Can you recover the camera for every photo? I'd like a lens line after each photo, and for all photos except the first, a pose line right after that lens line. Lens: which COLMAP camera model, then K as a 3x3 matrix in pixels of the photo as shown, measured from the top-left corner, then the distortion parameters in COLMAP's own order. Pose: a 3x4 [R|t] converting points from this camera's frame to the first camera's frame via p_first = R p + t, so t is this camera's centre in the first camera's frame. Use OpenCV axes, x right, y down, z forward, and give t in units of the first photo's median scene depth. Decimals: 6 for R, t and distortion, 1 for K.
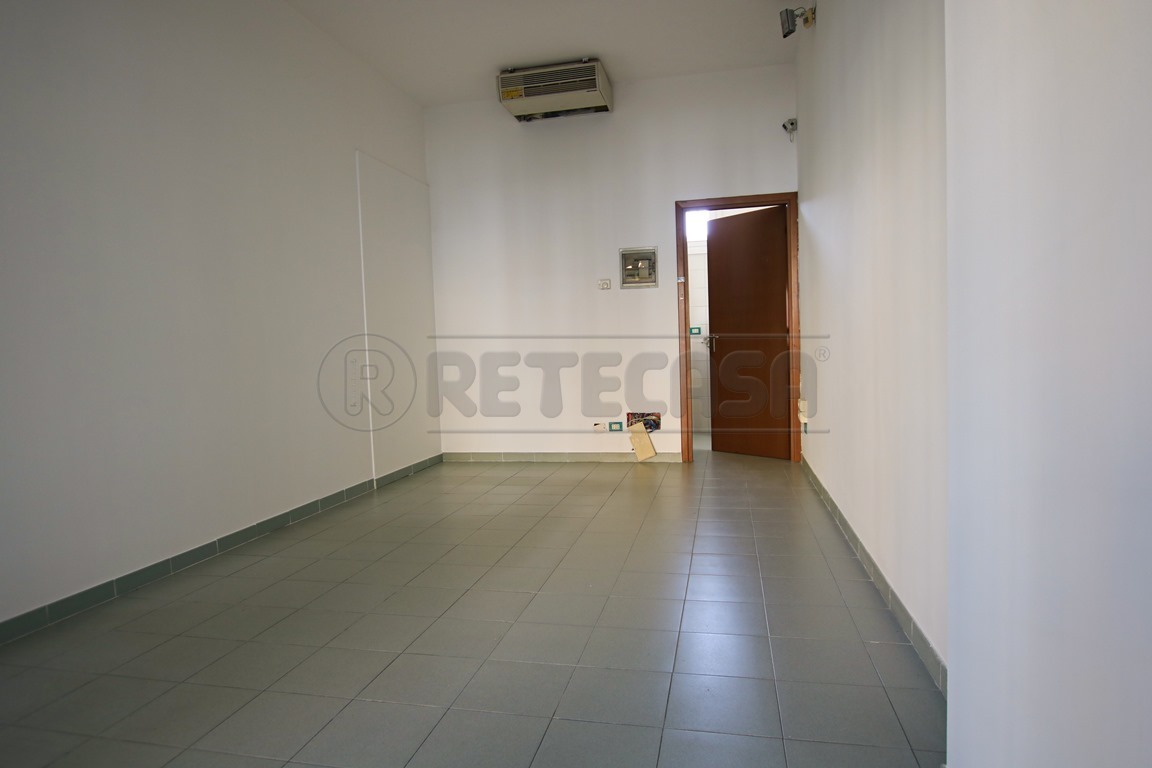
lens RADIAL K [[710.2, 0, 576.5], [0, 710.2, 362.9], [0, 0, 1]] dist [-0.003035, 0.000418]
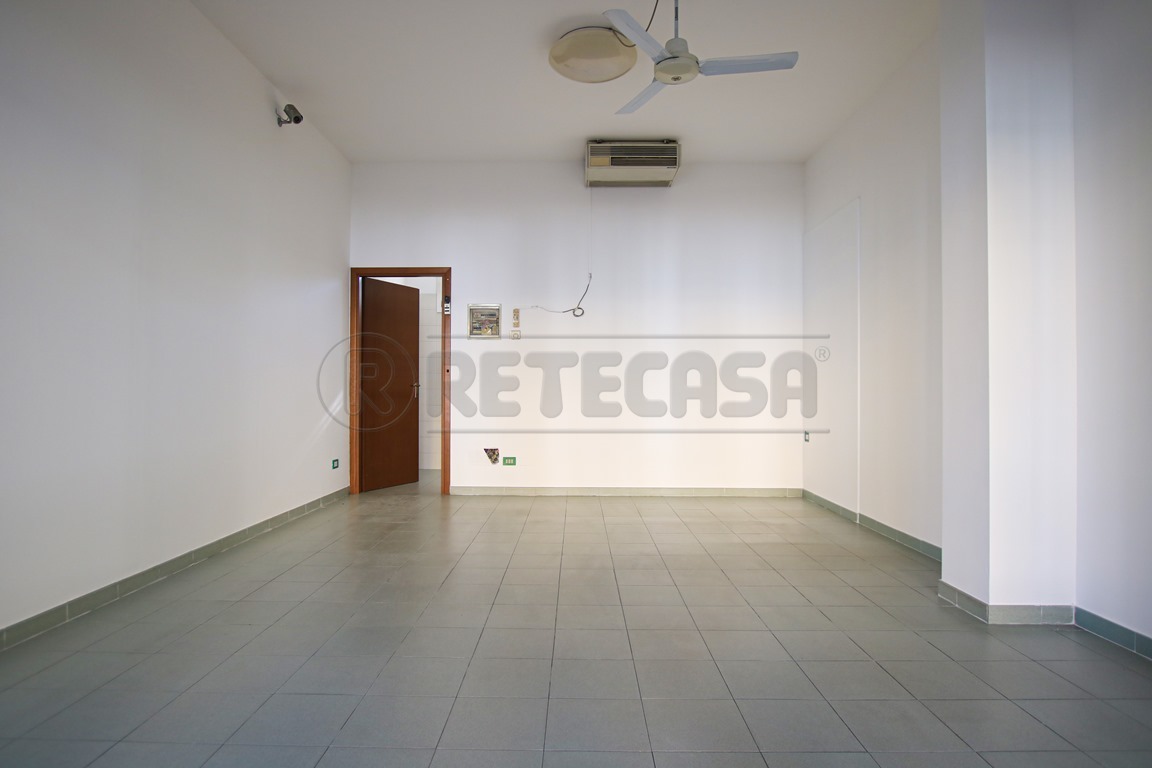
lens RADIAL K [[650.1, 0, 576.0], [0, 650.1, 384.0], [0, 0, 1]] dist [-0.020925, -0.000140]
pose [[0.971354, 0.040858, 0.234100, -0.352861], [-0.031184, 0.998506, -0.044876, 0.017530], [-0.235584, 0.036290, 0.971176, 0.030129]]
